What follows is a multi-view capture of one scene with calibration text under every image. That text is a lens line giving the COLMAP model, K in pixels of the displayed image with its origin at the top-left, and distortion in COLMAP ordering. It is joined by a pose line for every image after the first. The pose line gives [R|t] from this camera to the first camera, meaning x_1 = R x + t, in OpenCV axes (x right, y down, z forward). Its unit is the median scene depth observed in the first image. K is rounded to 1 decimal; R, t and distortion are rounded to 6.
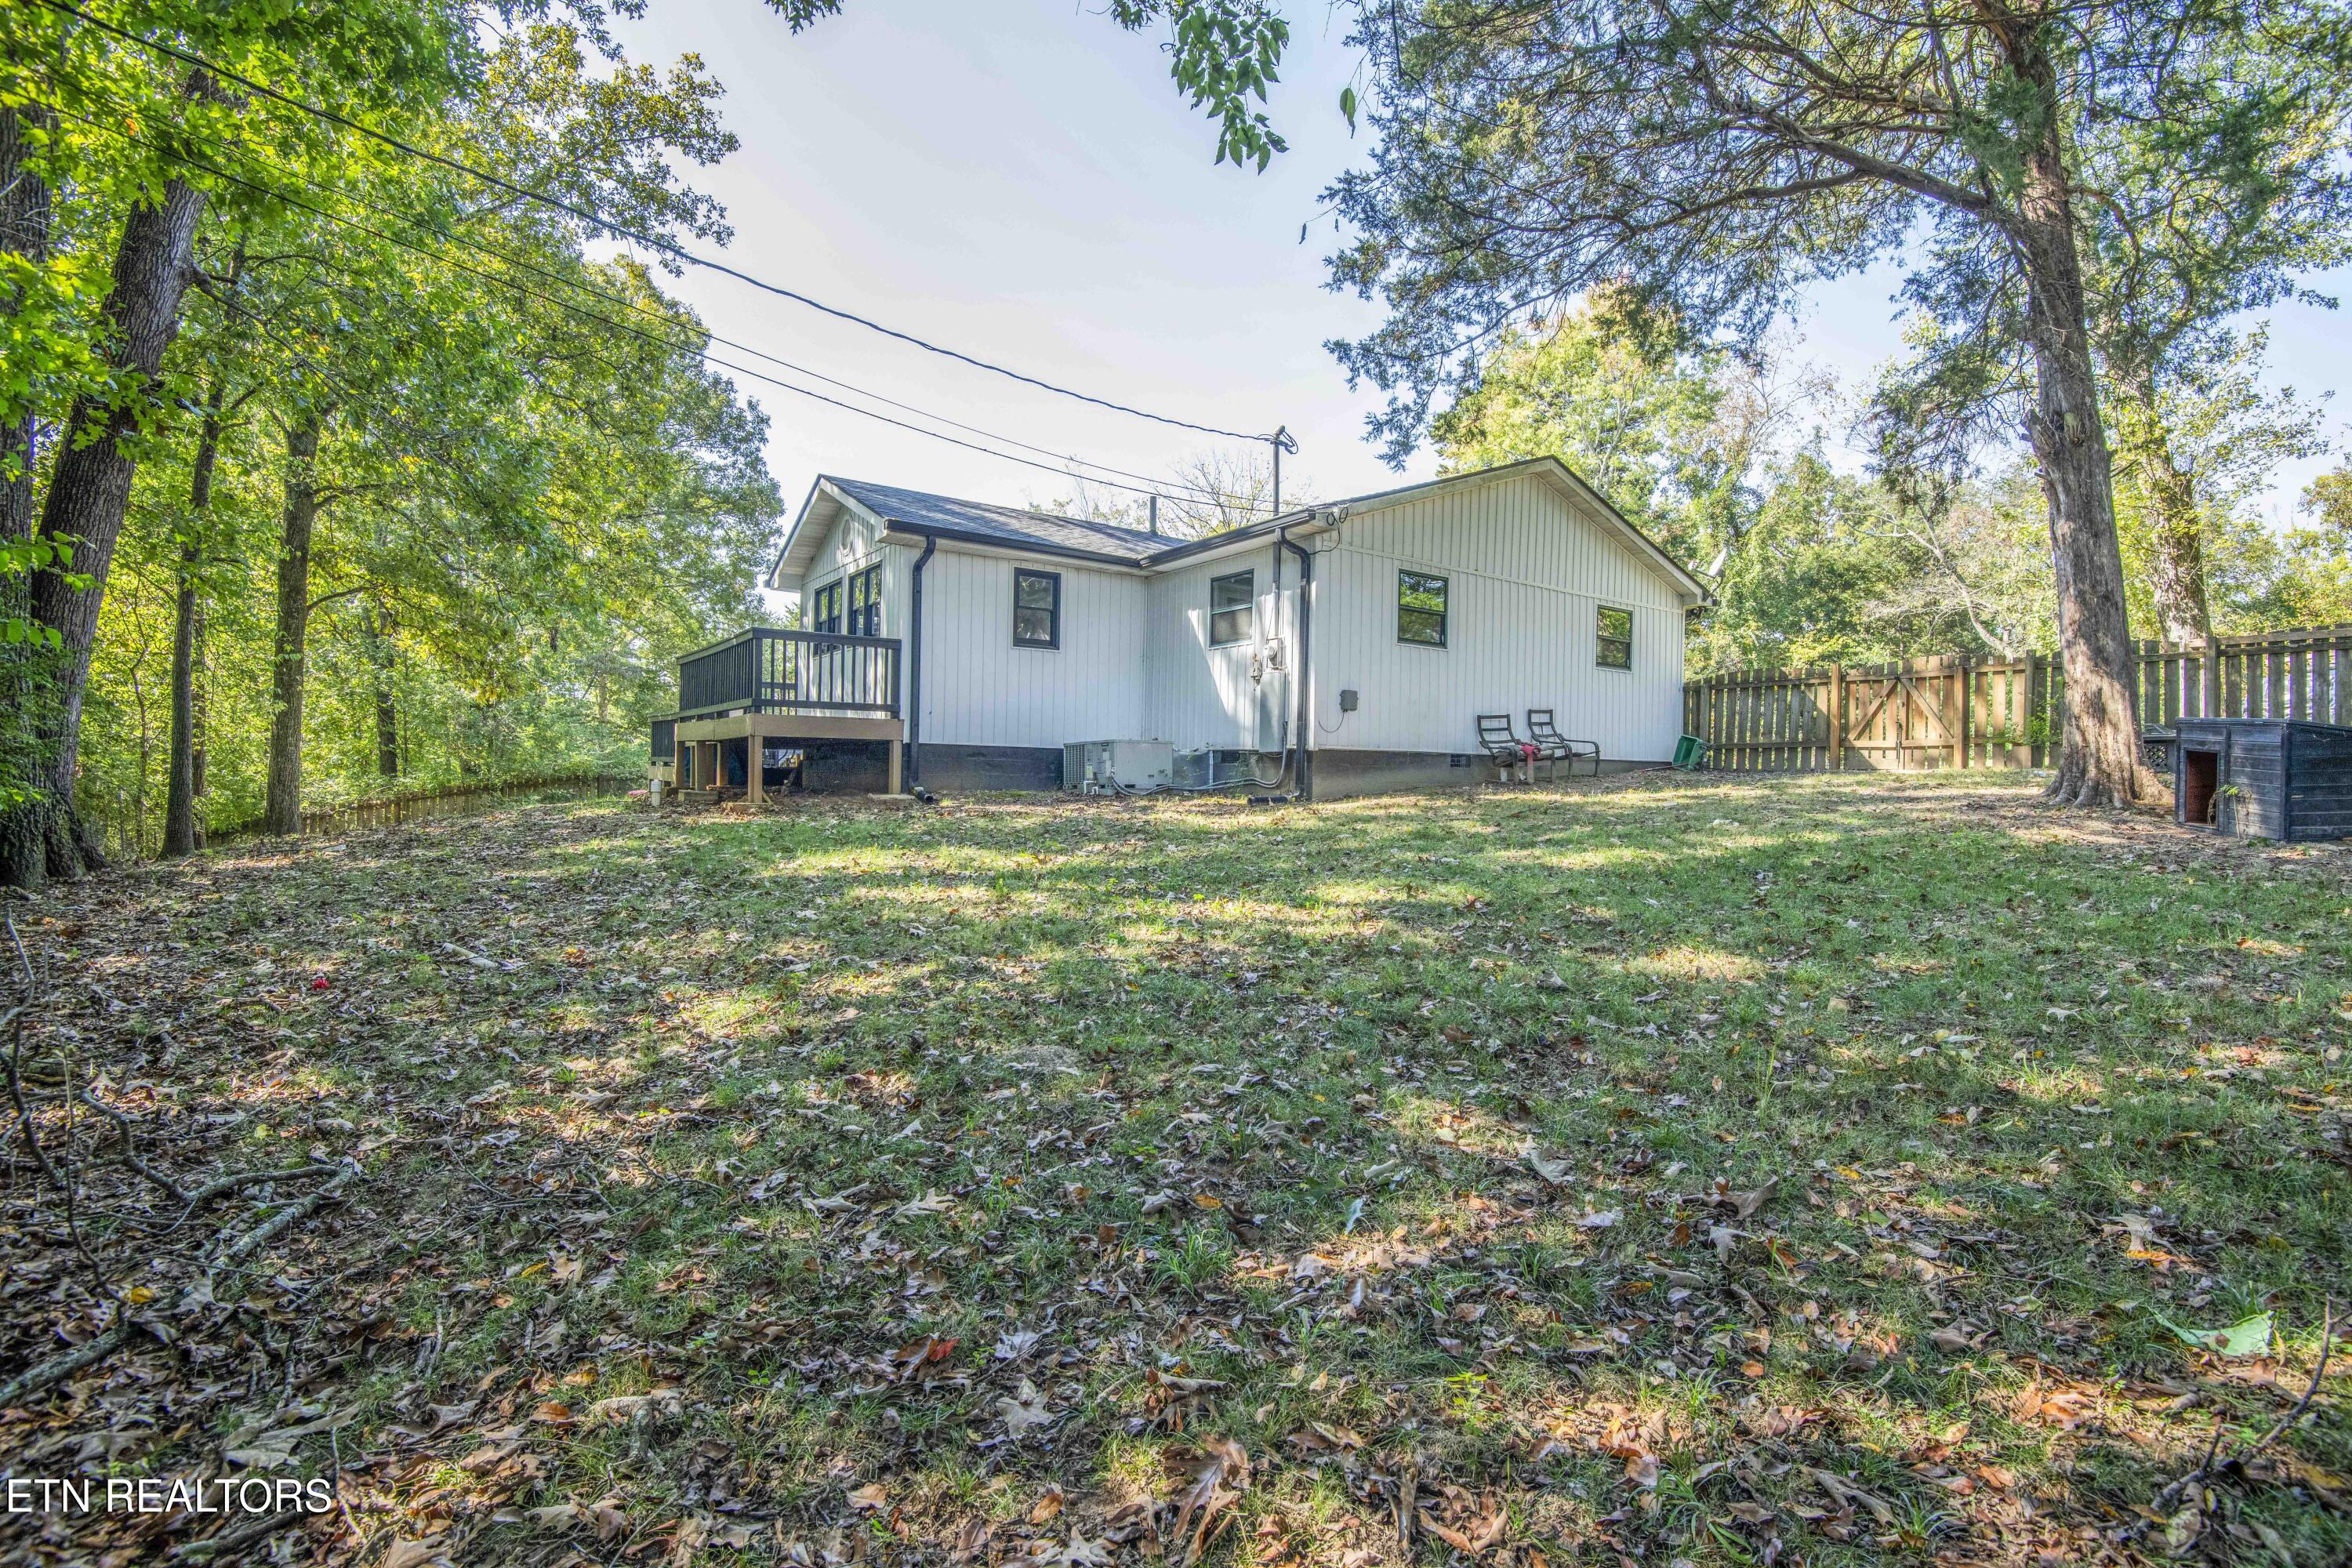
lens RADIAL K [[1086.9, 0, 1154.8], [0, 1086.9, 789.8], [0, 0, 1]] dist [-0.022020, -0.012135]
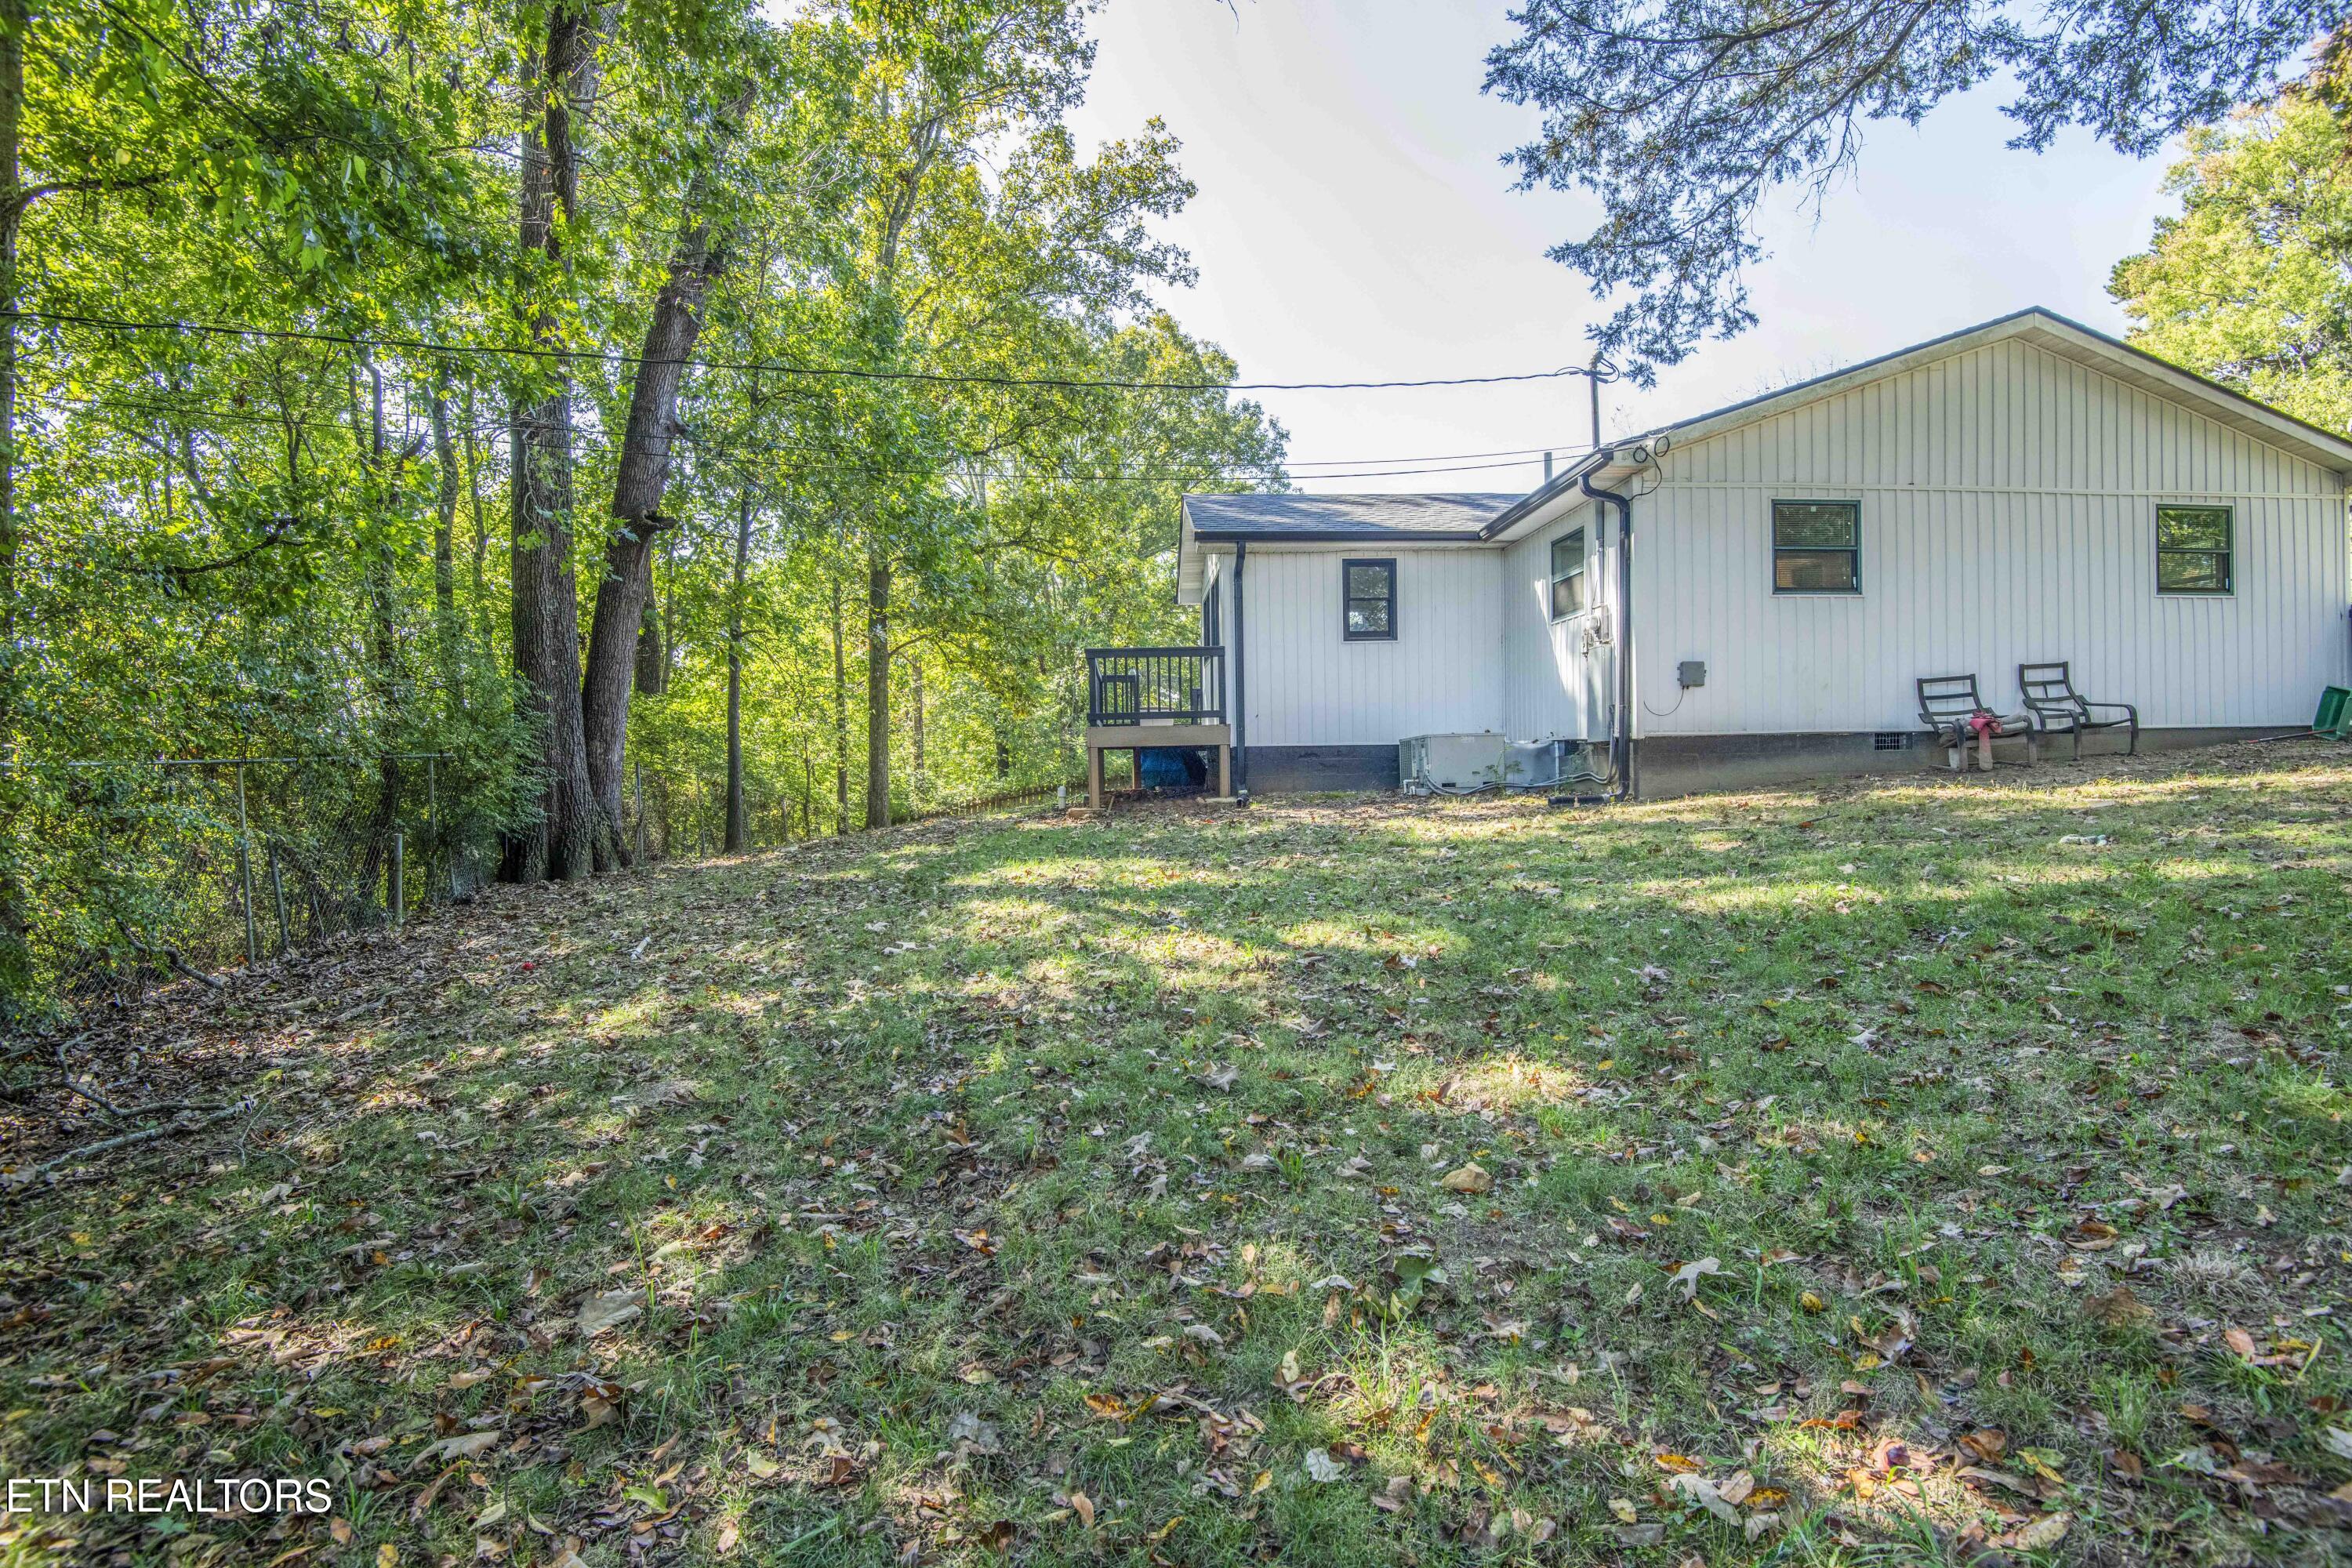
lens RADIAL K [[1086.9, 0, 1170.7], [0, 1086.9, 787.0], [0, 0, 1]] dist [-0.022020, -0.012135]
pose [[0.846779, -0.021000, -0.531530, 0.250836], [0.025400, 0.999677, 0.000970, -0.008118], [0.531338, -0.014323, 0.847039, 0.103527]]
